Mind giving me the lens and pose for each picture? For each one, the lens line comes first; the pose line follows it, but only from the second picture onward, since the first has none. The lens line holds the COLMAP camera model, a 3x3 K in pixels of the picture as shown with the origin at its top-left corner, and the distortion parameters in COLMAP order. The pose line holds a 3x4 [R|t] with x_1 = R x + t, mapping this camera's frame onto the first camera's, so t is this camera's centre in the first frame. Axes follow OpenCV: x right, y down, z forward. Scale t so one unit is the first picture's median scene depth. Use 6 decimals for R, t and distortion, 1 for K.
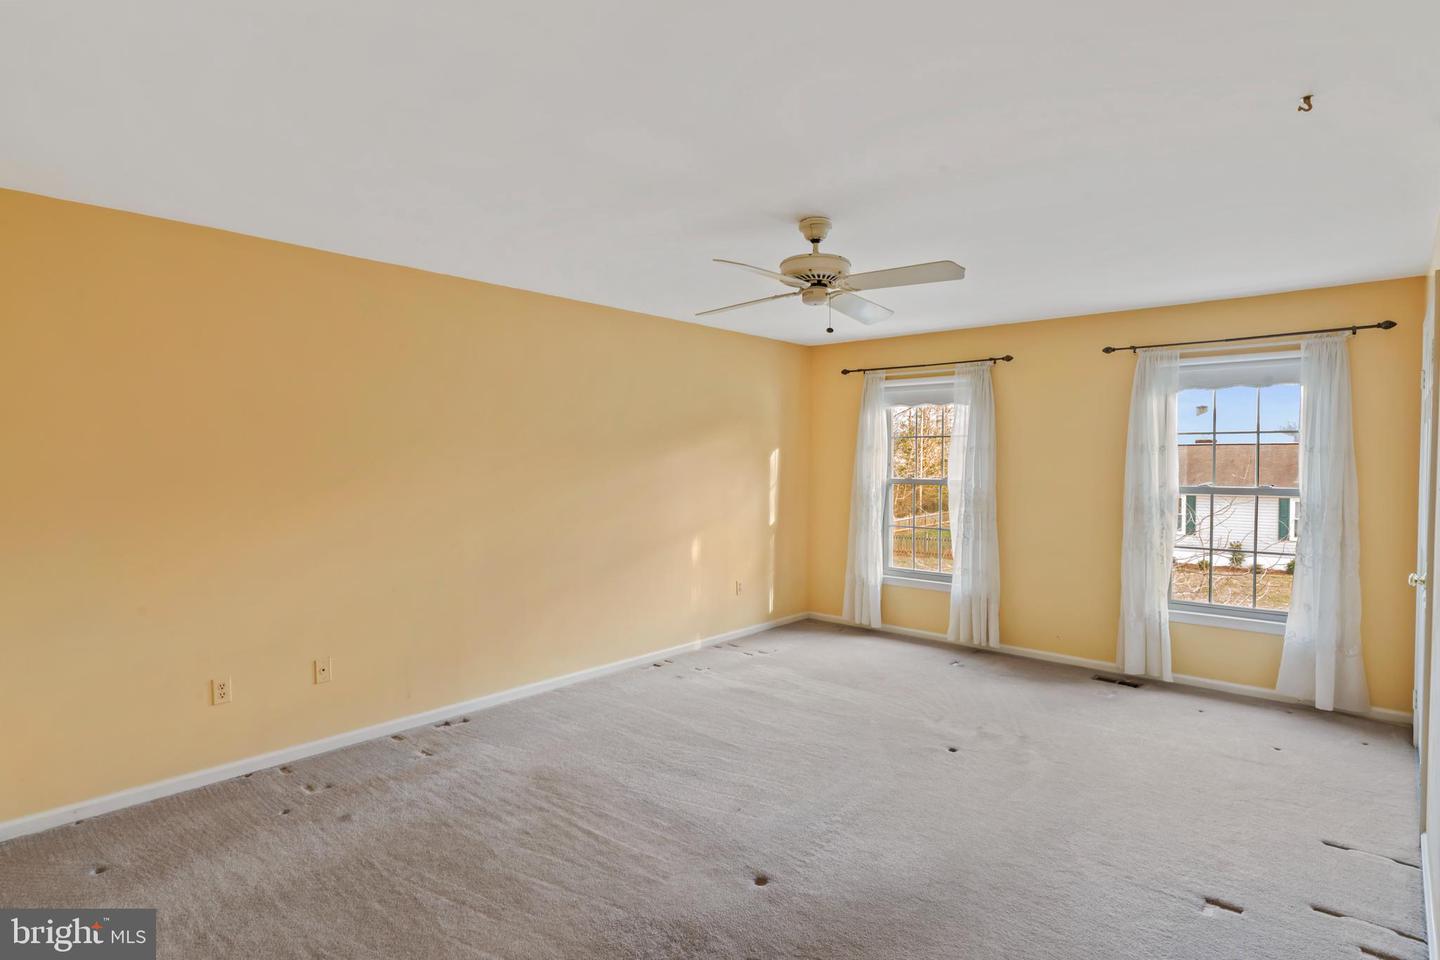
lens RADIAL K [[769.1, 0, 723.7], [0, 769.1, 476.9], [0, 0, 1]] dist [-0.010795, 0.002255]
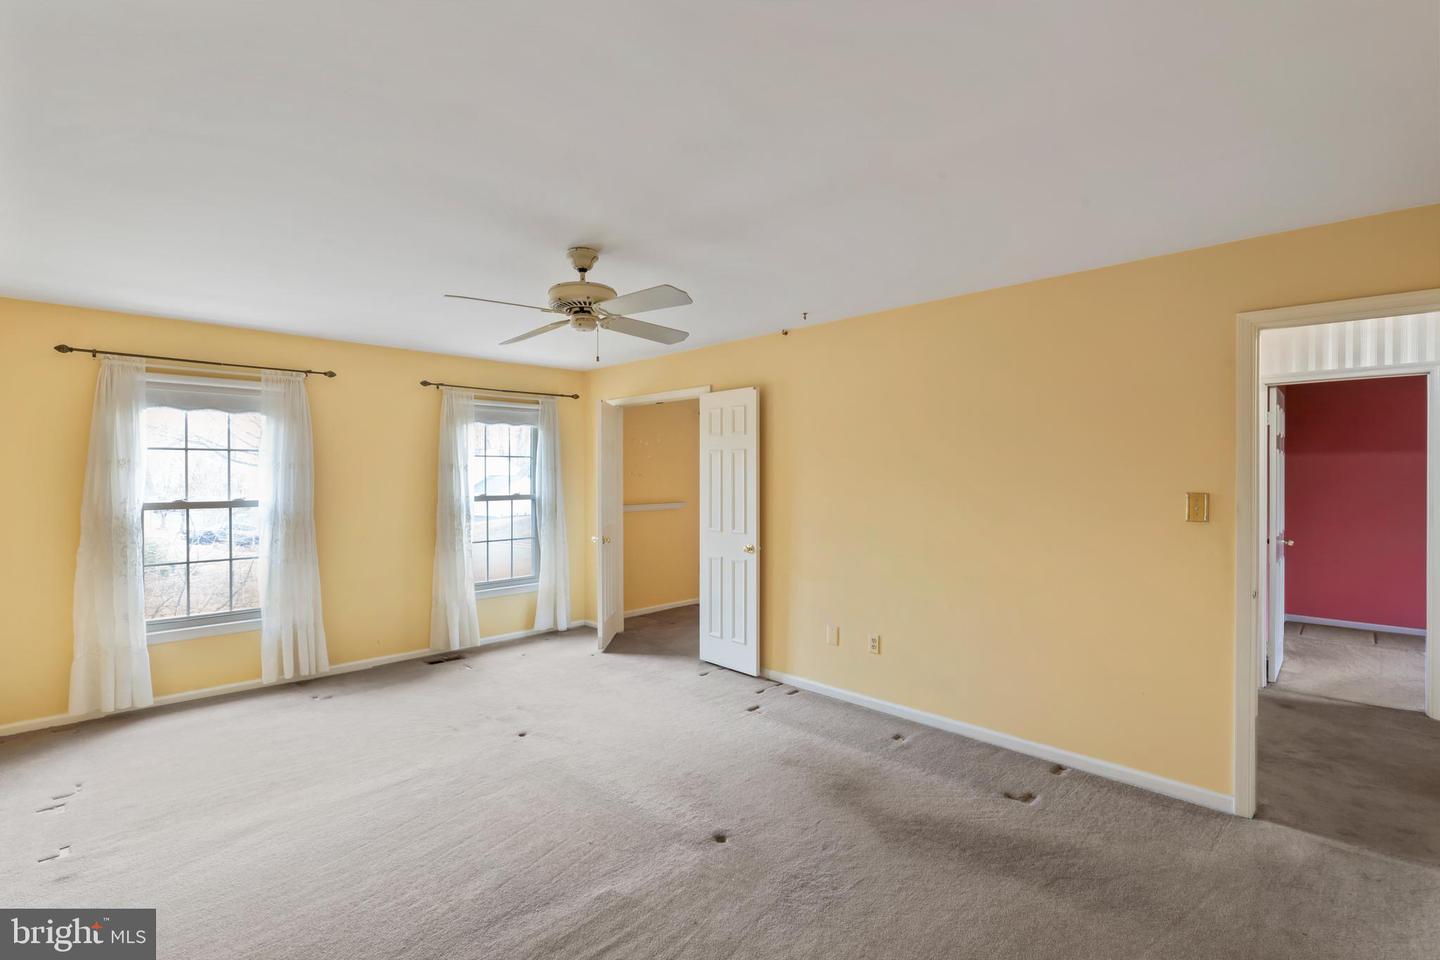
lens RADIAL K [[692.8, 0, 712.7], [0, 692.8, 483.4], [0, 0, 1]] dist [0.018387, -0.000901]
pose [[0.039990, -0.015211, 0.999084, -0.487724], [0.026456, 0.999550, 0.014159, -0.013596], [-0.998850, 0.025866, 0.040374, 0.462275]]
